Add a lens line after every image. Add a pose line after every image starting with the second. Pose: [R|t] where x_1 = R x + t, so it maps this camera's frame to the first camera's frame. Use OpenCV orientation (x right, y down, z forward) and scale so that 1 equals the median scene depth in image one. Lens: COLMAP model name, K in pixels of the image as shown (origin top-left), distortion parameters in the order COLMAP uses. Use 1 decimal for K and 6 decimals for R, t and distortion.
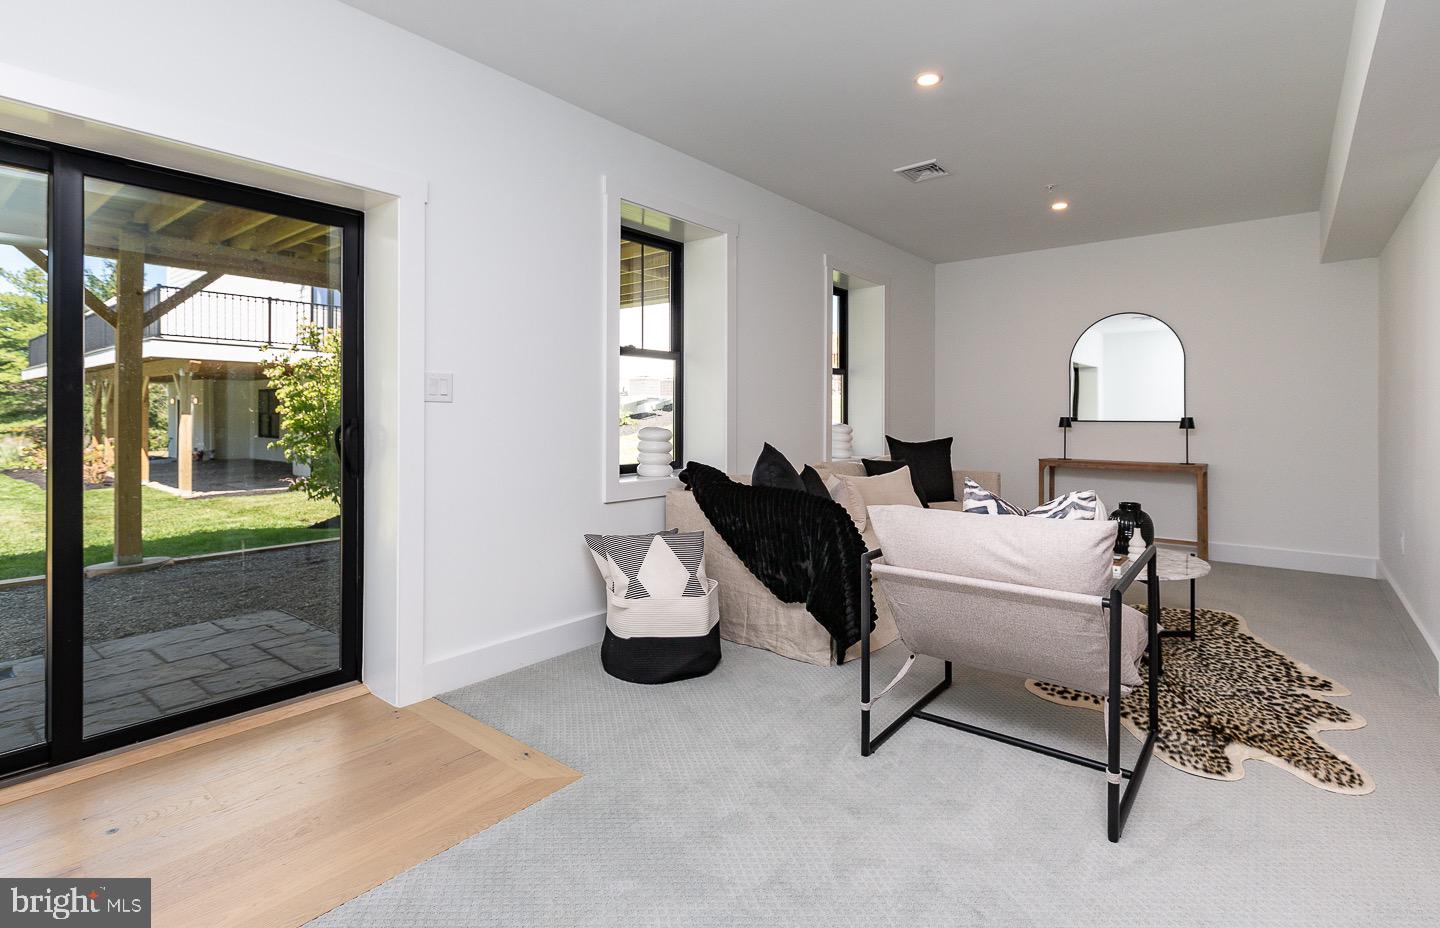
lens RADIAL K [[672.1, 0, 733.6], [0, 672.1, 409.9], [0, 0, 1]] dist [0.003357, -0.001732]
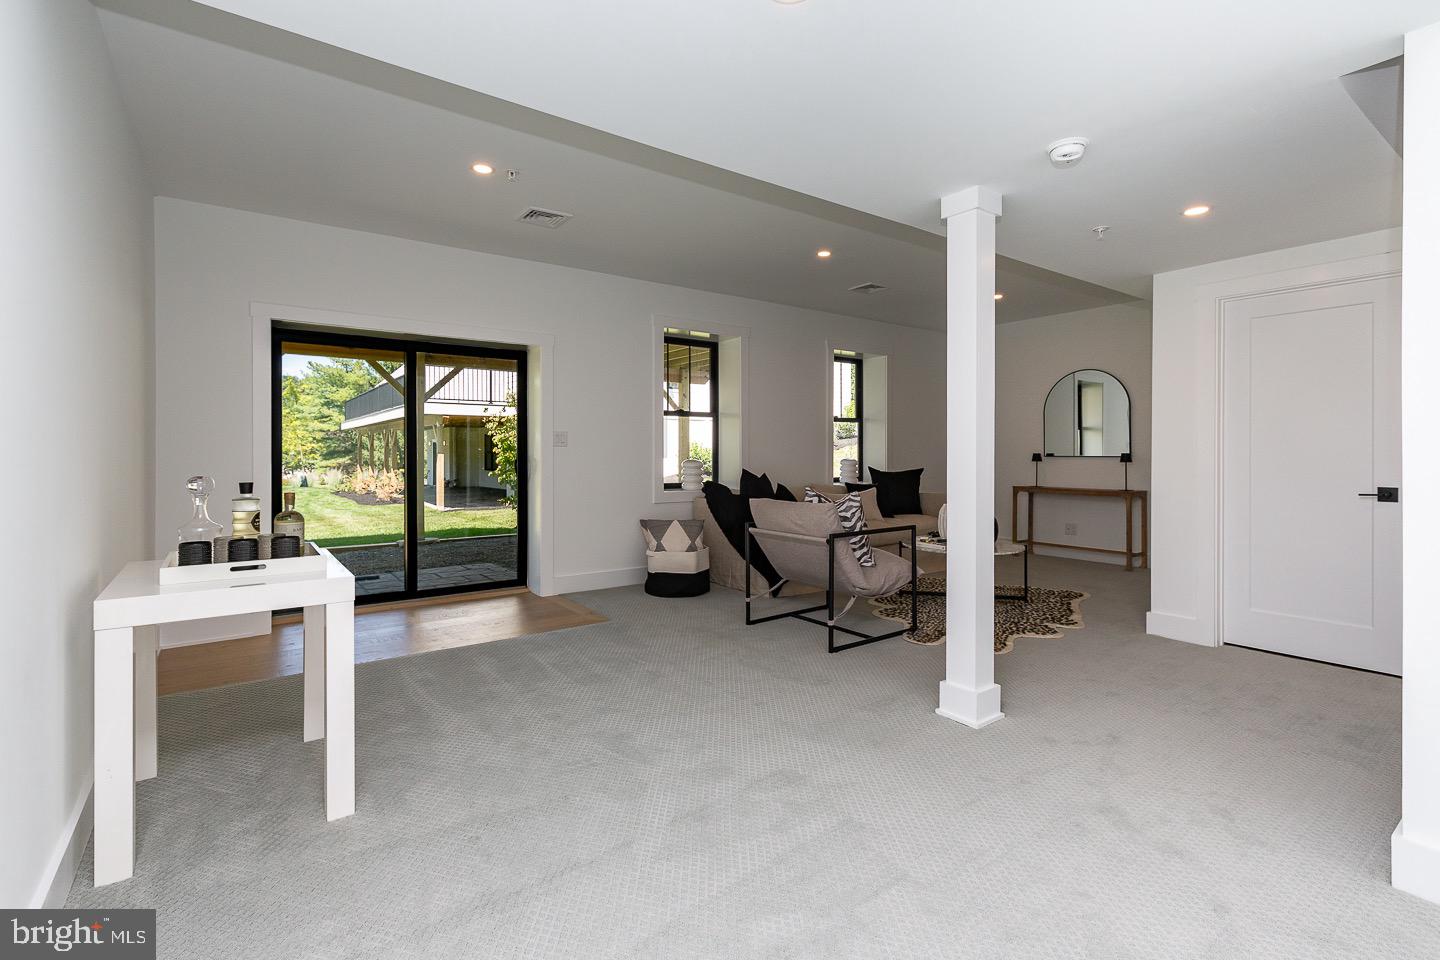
lens RADIAL K [[690.2, 0, 738.0], [0, 690.2, 454.9], [0, 0, 1]] dist [-0.002675, -0.000004]
pose [[0.964901, -0.002427, -0.262601, 0.407409], [0.005249, 0.999936, 0.010046, -0.003094], [0.262560, -0.011072, 0.964852, -0.556895]]
